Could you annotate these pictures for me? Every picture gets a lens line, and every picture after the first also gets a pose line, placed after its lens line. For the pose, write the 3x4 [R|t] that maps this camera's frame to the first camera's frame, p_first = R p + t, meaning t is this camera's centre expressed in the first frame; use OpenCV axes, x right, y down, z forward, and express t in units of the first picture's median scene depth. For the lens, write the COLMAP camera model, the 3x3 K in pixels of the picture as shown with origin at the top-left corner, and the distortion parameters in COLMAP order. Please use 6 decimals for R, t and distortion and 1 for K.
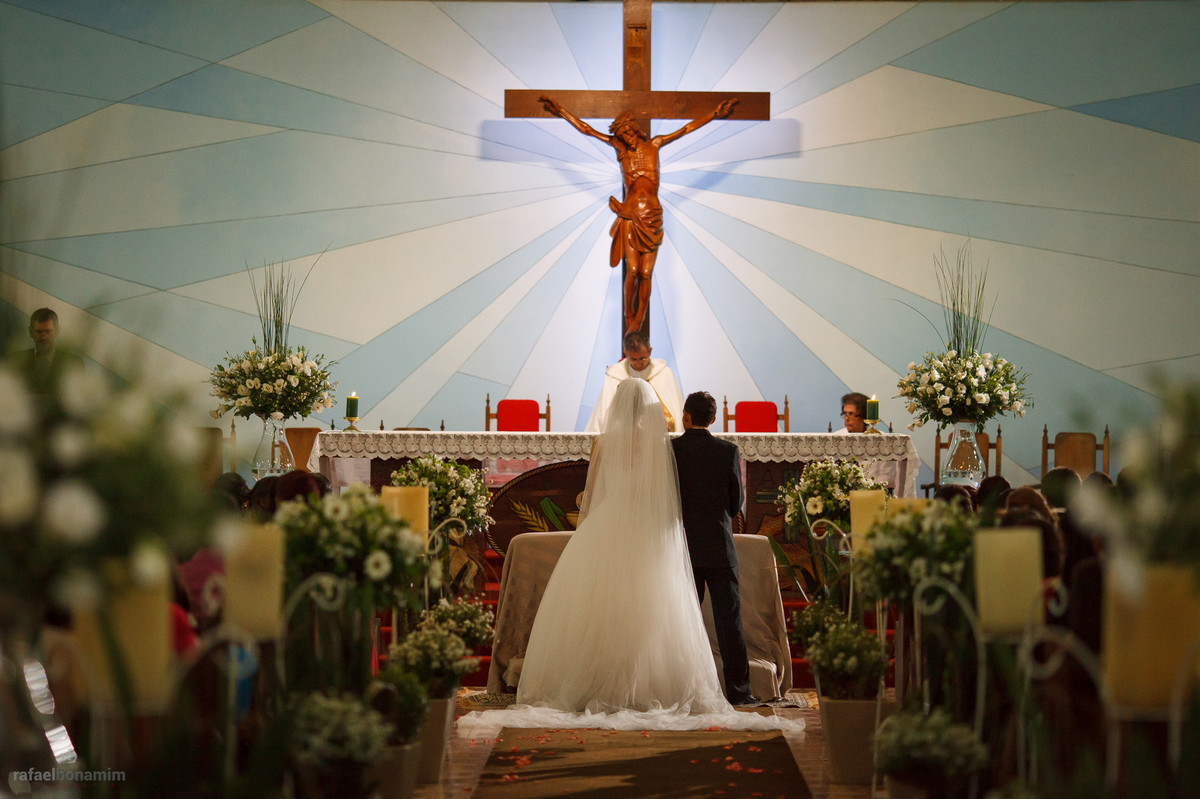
lens RADIAL K [[4766.5, 0, 601.2], [0, 4766.5, 399.0], [0, 0, 1]] dist [-0.155107, 0.000000]
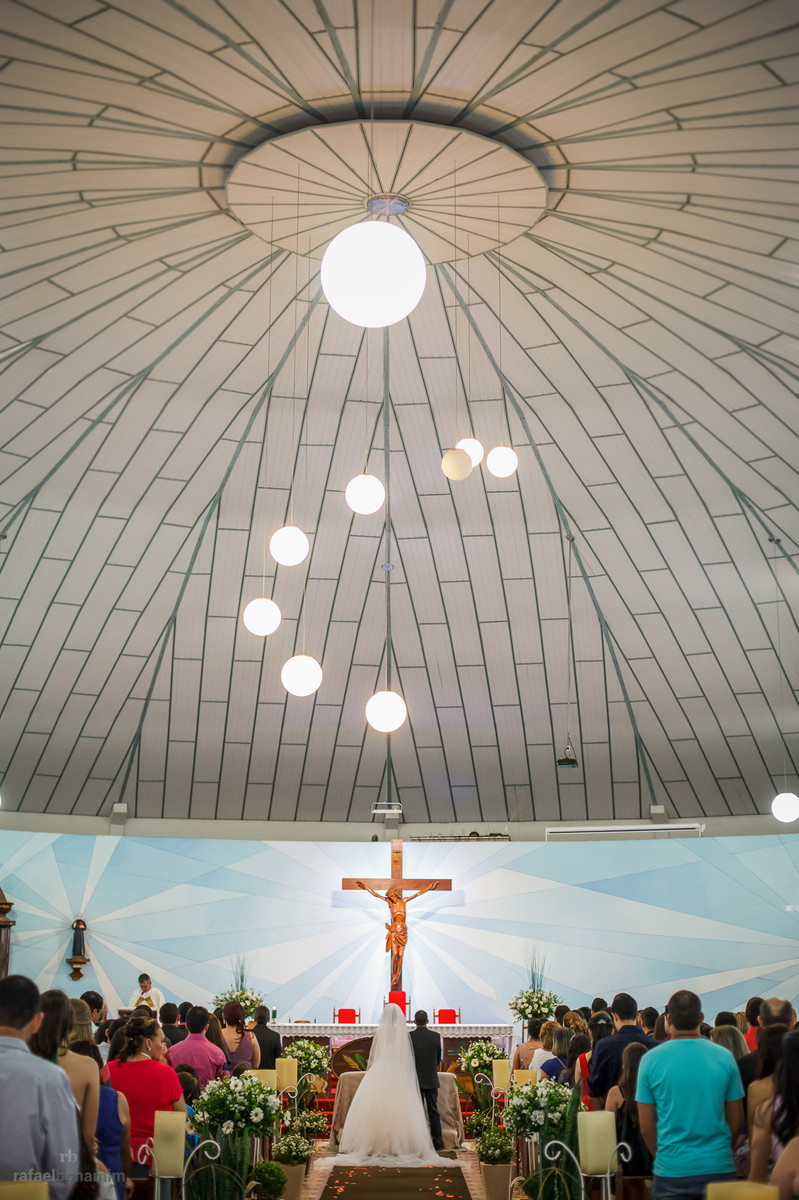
lens RADIAL K [[1781.1, 0, 408.3], [0, 1781.1, 600.5], [0, 0, 1]] dist [-0.089467, 0.000000]
pose [[0.999921, 0.000705, 0.012539, 0.002567], [0.002071, 0.975492, -0.220023, -0.005042], [-0.012387, 0.220032, 0.975414, 0.116131]]
